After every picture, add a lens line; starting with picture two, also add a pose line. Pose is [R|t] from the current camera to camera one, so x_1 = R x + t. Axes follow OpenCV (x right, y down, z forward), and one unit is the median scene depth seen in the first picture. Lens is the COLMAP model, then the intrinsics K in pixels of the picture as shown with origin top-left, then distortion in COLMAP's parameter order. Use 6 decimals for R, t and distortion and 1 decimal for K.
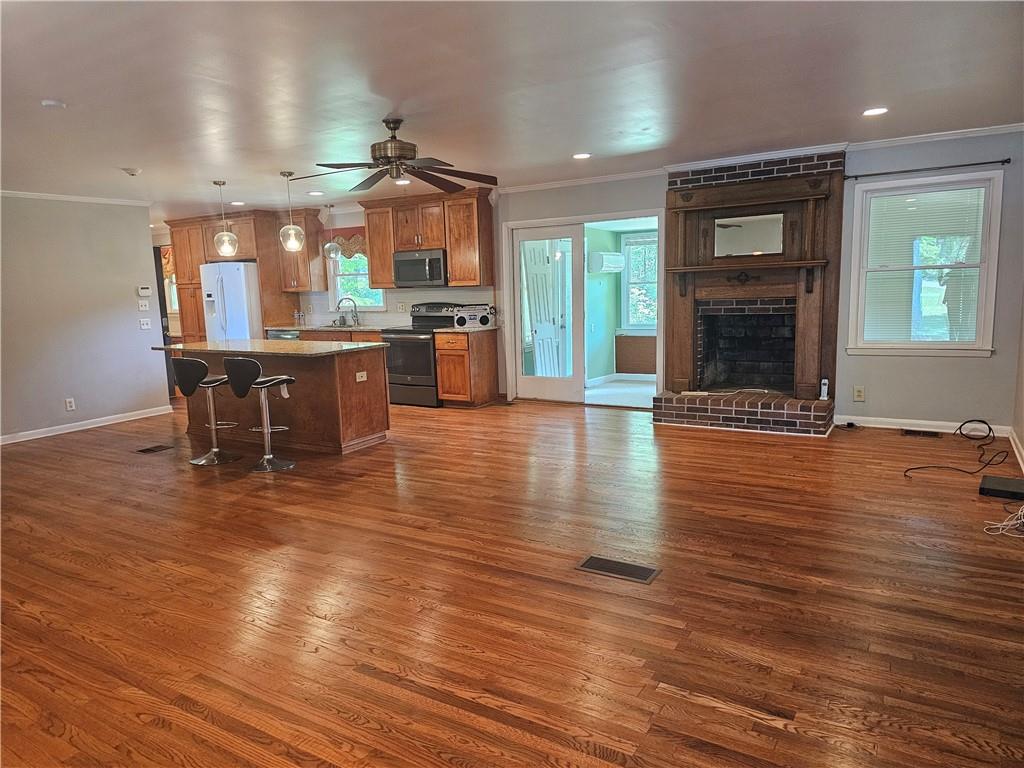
lens RADIAL K [[676.7, 0, 498.1], [0, 676.7, 389.7], [0, 0, 1]] dist [0.047479, -0.037382]
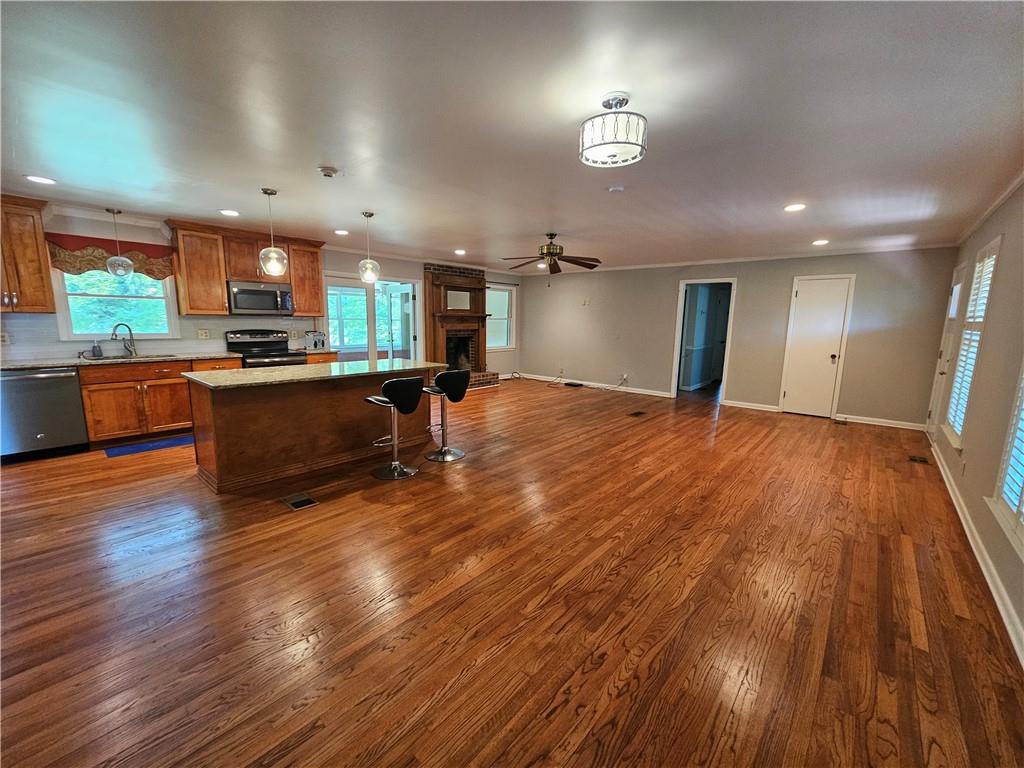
lens RADIAL K [[433.7, 0, 509.7], [0, 433.7, 378.2], [0, 0, 1]] dist [-0.001070, 0.000553]
pose [[0.158113, -0.094772, 0.982862, -0.791216], [0.131828, 0.988499, 0.074108, -0.052436], [-0.978581, 0.117851, 0.168788, 0.524875]]
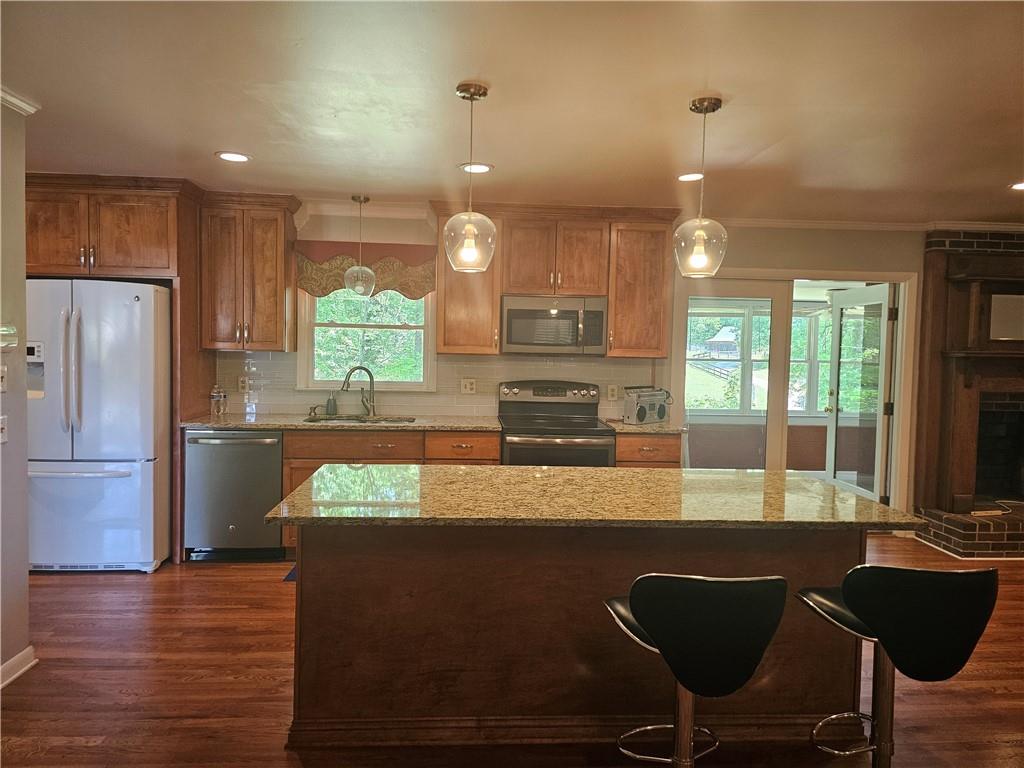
lens RADIAL K [[676.7, 0, 500.6], [0, 676.7, 381.5], [0, 0, 1]] dist [0.047479, -0.037382]
pose [[0.816501, 0.021152, 0.576957, -0.520661], [0.039373, 0.994962, -0.092196, -0.079297], [-0.576001, 0.097994, 0.811554, 0.570441]]
